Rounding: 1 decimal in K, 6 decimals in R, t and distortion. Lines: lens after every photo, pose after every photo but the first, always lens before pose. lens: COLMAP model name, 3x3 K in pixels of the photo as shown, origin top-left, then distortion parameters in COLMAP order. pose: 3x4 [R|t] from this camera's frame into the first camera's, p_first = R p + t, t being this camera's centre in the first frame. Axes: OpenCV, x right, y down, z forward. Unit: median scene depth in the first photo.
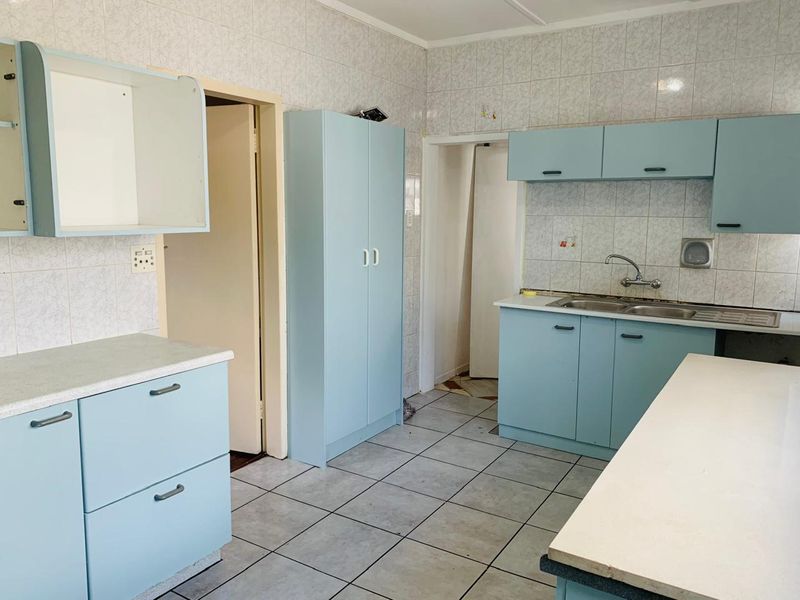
lens RADIAL K [[619.1, 0, 400.6], [0, 619.1, 300.3], [0, 0, 1]] dist [0.064371, -0.061375]
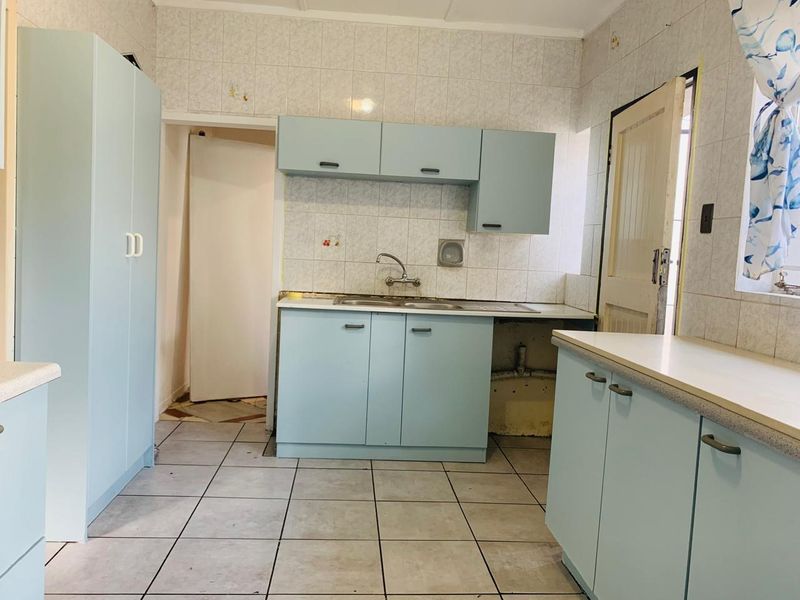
lens RADIAL K [[619.1, 0, 402.1], [0, 619.1, 295.7], [0, 0, 1]] dist [0.064371, -0.061375]
pose [[0.802553, -0.016270, 0.596359, -0.234223], [0.047405, 0.998206, -0.036561, 0.033528], [-0.594694, 0.057613, 0.801885, 0.188951]]
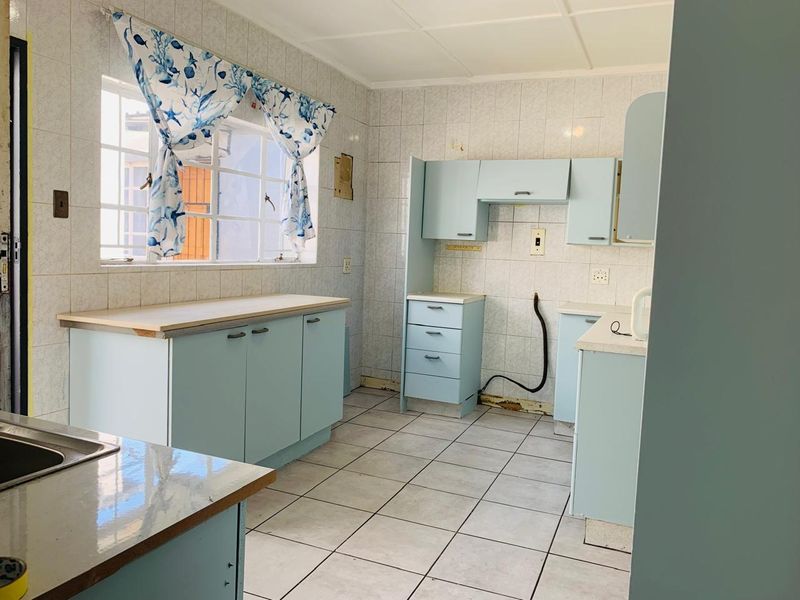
lens RADIAL K [[619.1, 0, 400.7], [0, 619.1, 298.0], [0, 0, 1]] dist [0.064371, -0.061375]
pose [[-0.988808, -0.034706, -0.145099, 0.165456], [-0.067160, 0.971999, 0.225184, -0.154509], [0.133221, 0.232409, -0.963451, 1.383699]]
